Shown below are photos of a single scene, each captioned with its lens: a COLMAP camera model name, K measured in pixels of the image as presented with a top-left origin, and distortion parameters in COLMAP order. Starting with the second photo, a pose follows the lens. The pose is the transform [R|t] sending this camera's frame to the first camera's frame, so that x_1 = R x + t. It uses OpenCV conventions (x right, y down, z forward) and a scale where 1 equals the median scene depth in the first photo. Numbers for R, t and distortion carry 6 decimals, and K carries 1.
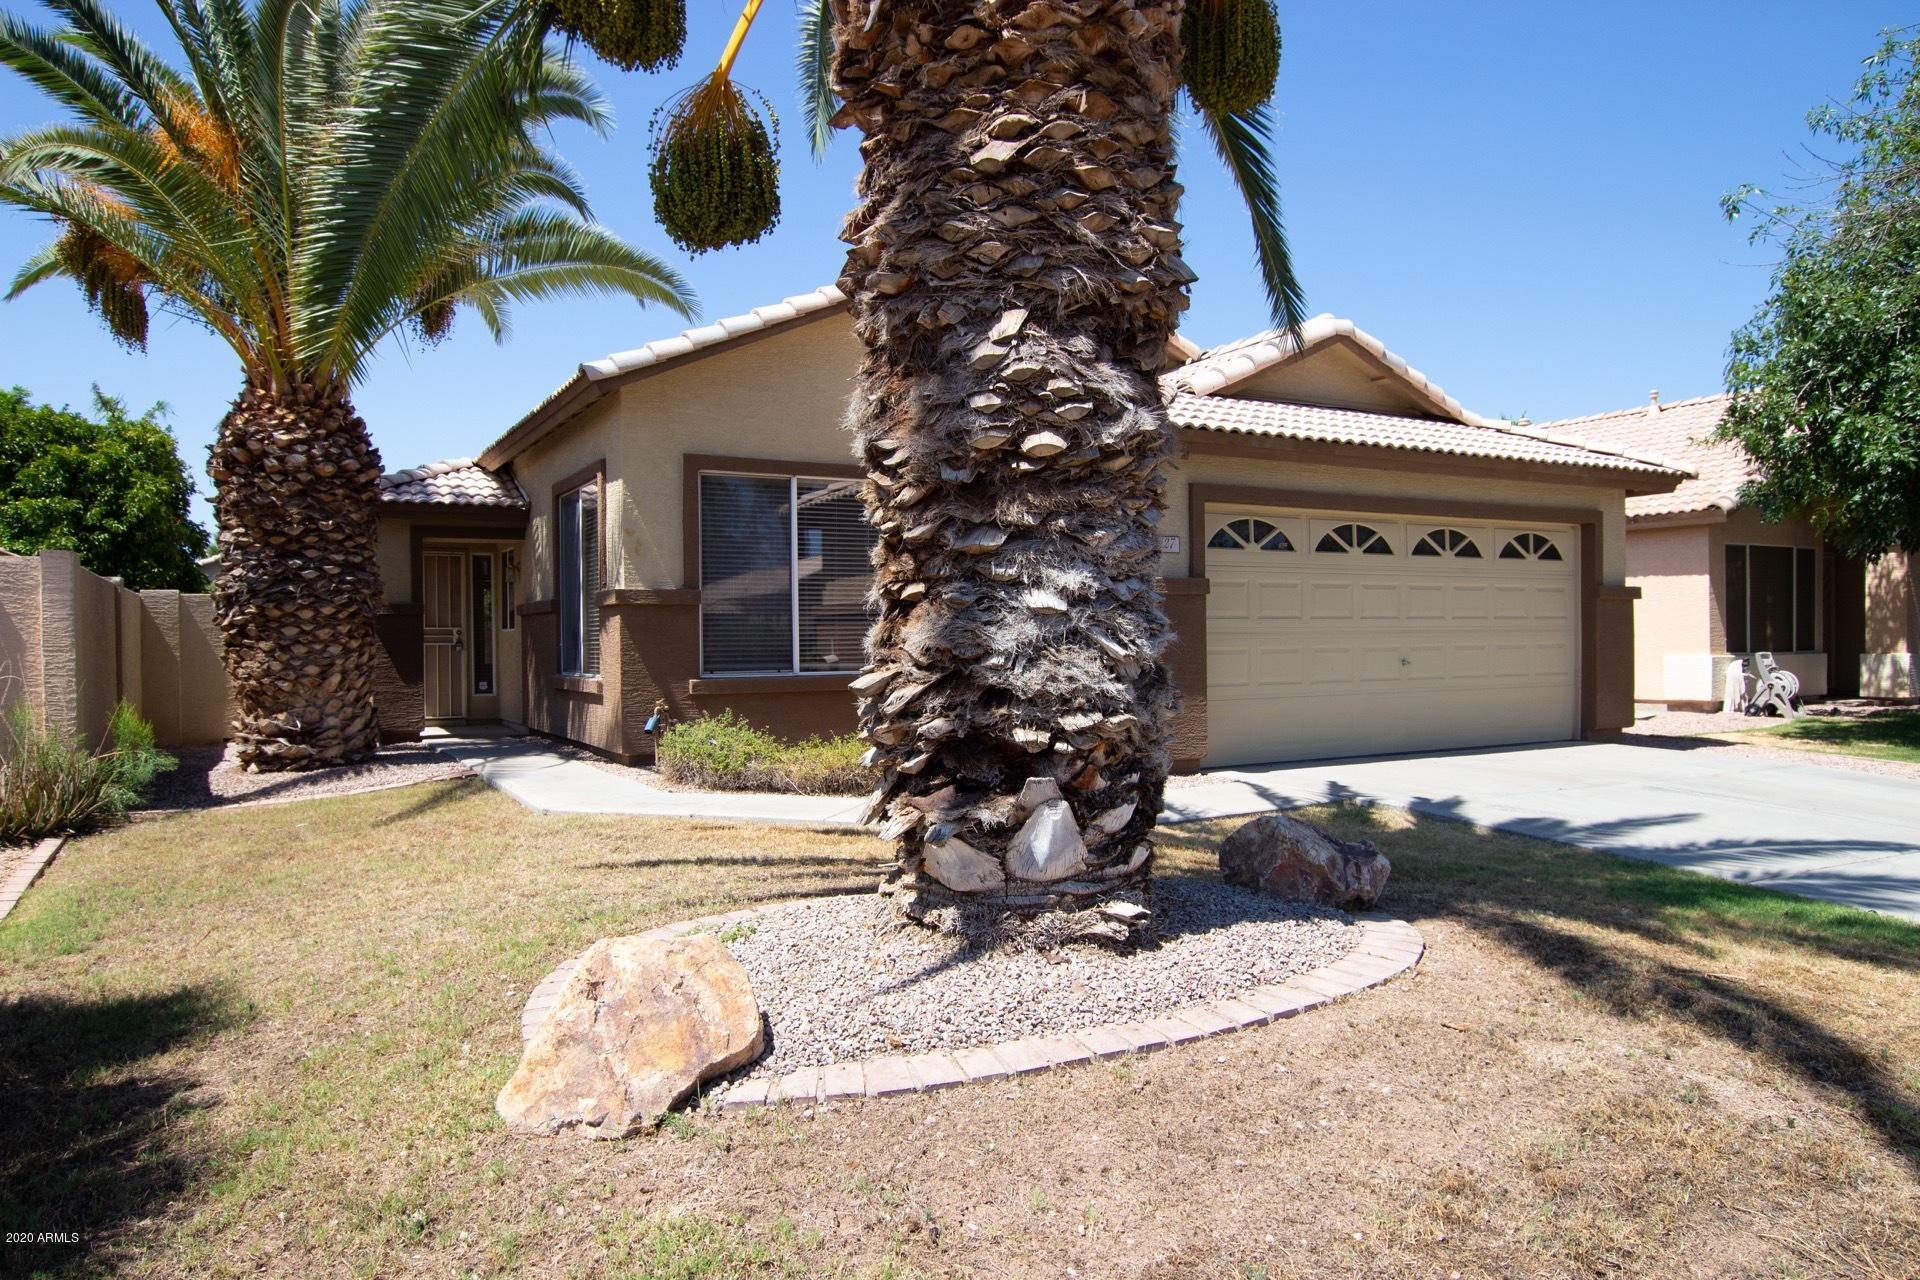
lens RADIAL K [[1265.8, 0, 959.5], [0, 1265.8, 650.1], [0, 0, 1]] dist [0.004691, 0.001561]
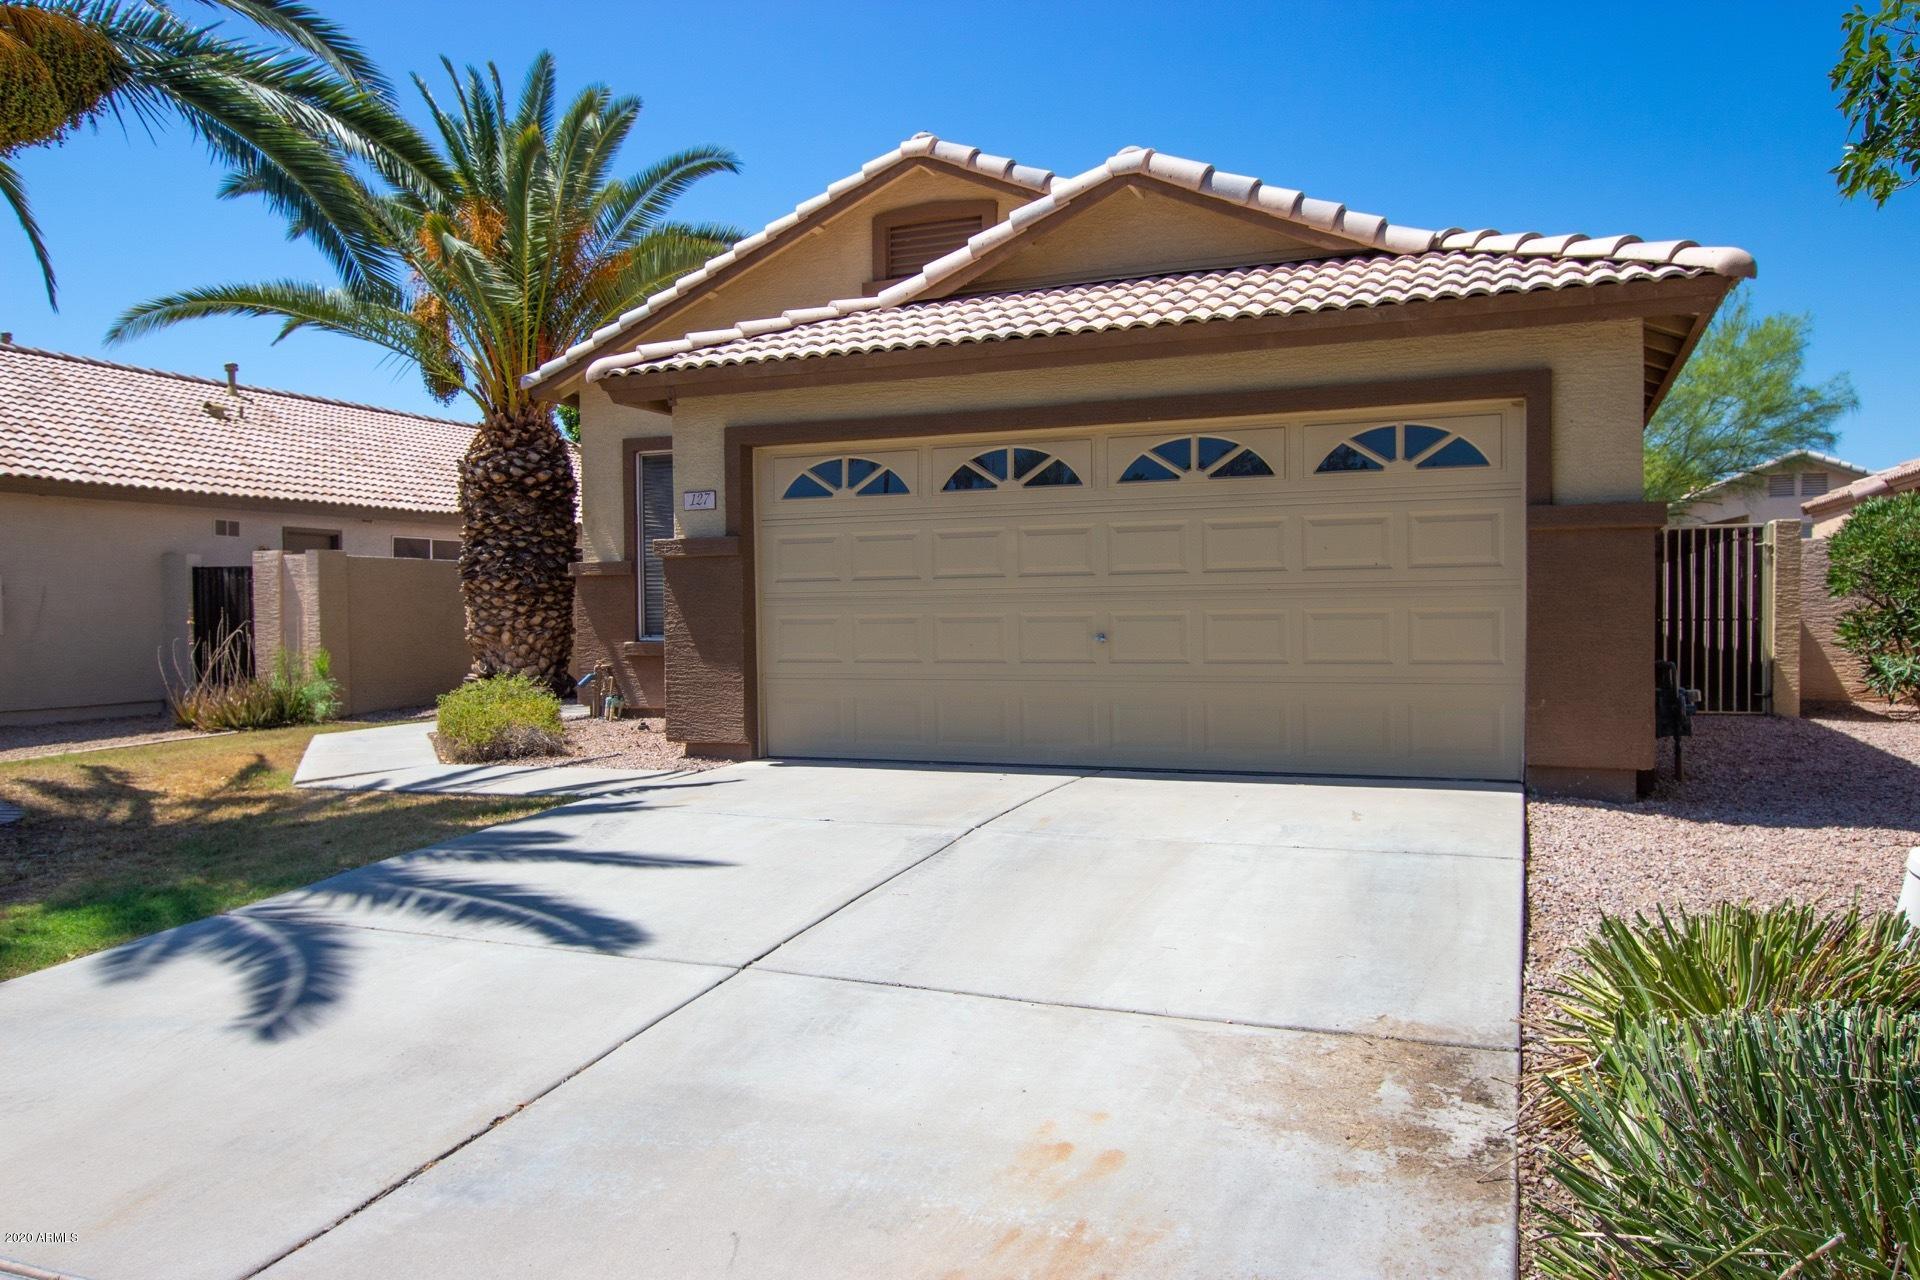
lens RADIAL K [[1375.3, 0, 964.2], [0, 1375.3, 631.3], [0, 0, 1]] dist [0.004614, 0.001189]
pose [[0.622345, 0.014258, -0.782613, 0.917733], [0.002515, 0.999793, 0.020214, -0.009720], [0.782739, -0.014549, 0.622180, 0.480143]]
